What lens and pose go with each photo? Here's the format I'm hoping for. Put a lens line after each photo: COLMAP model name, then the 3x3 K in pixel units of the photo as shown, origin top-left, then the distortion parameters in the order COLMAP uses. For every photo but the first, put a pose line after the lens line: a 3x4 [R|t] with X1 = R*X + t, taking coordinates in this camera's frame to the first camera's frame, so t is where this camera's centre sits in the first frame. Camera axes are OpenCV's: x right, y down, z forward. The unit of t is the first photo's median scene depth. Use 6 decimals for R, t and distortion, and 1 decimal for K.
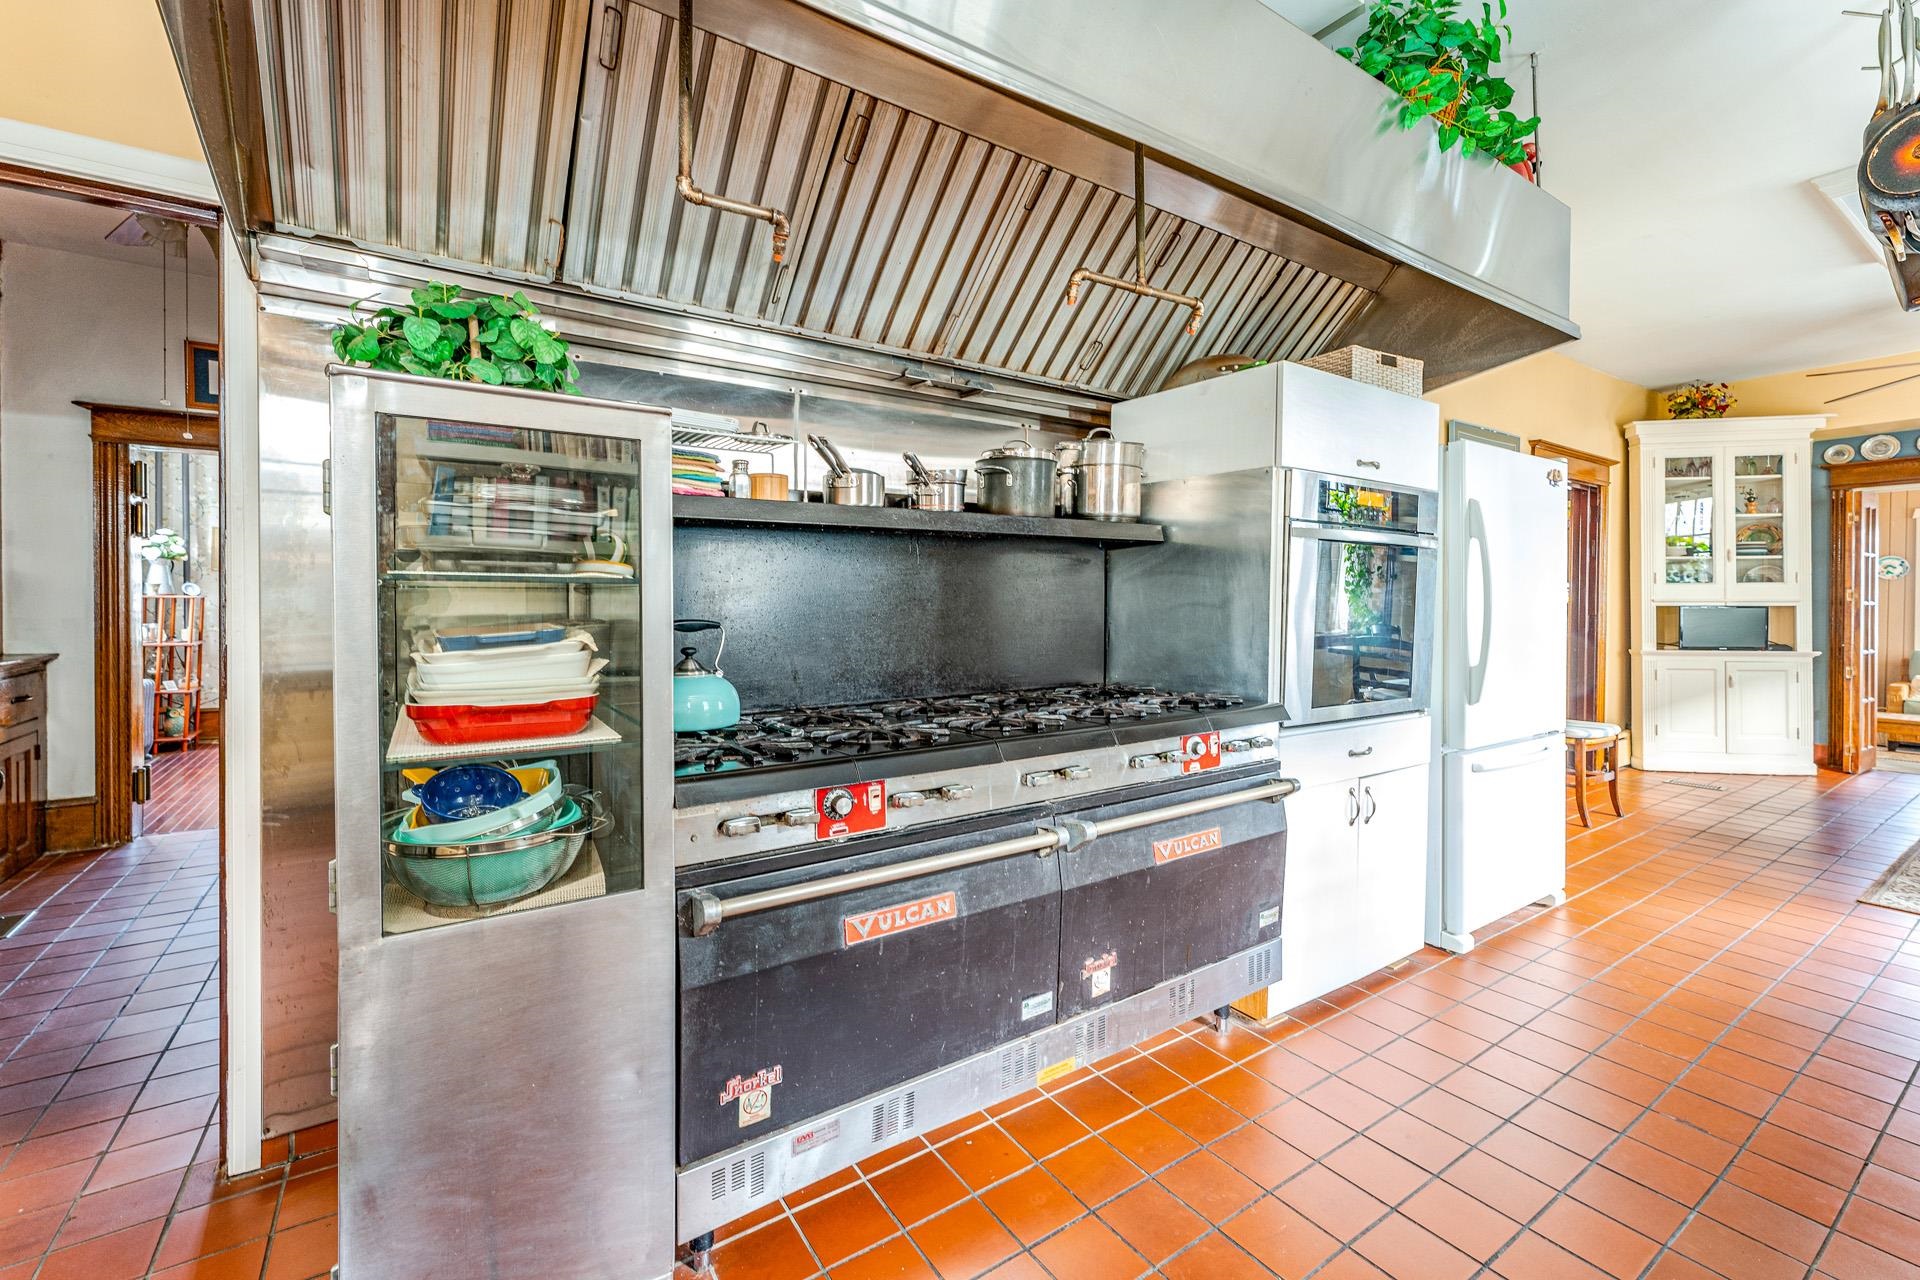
lens RADIAL K [[791.4, 0, 963.2], [0, 791.4, 608.6], [0, 0, 1]] dist [-0.000452, -0.000003]
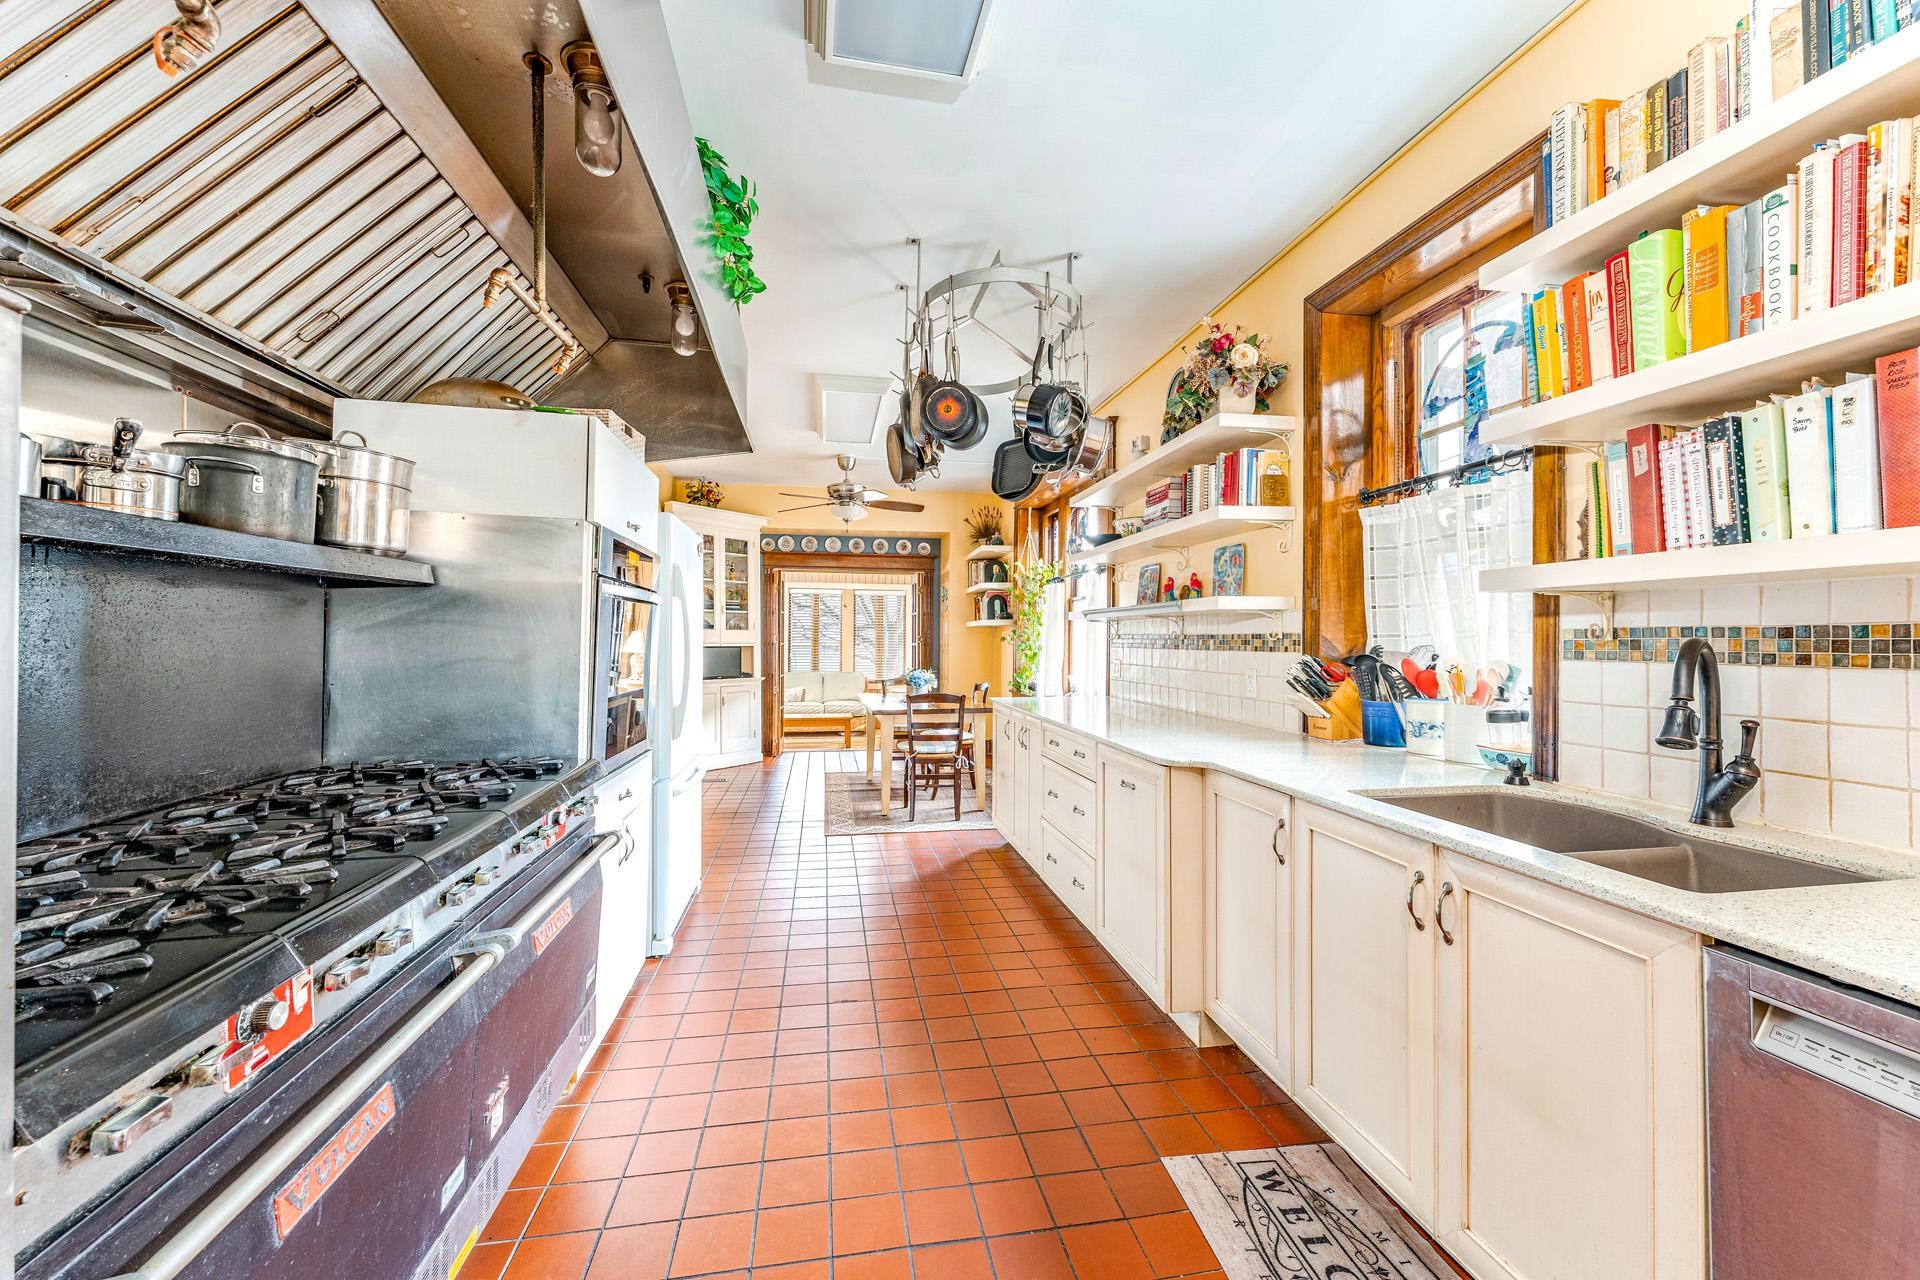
lens RADIAL K [[791.4, 0, 967.6], [0, 791.4, 638.3], [0, 0, 1]] dist [-0.000452, -0.000003]
pose [[0.393928, 0.006210, 0.919120, -0.283028], [-0.003090, 0.999980, -0.005432, -0.024267], [-0.919136, -0.000700, 0.393939, 0.146976]]
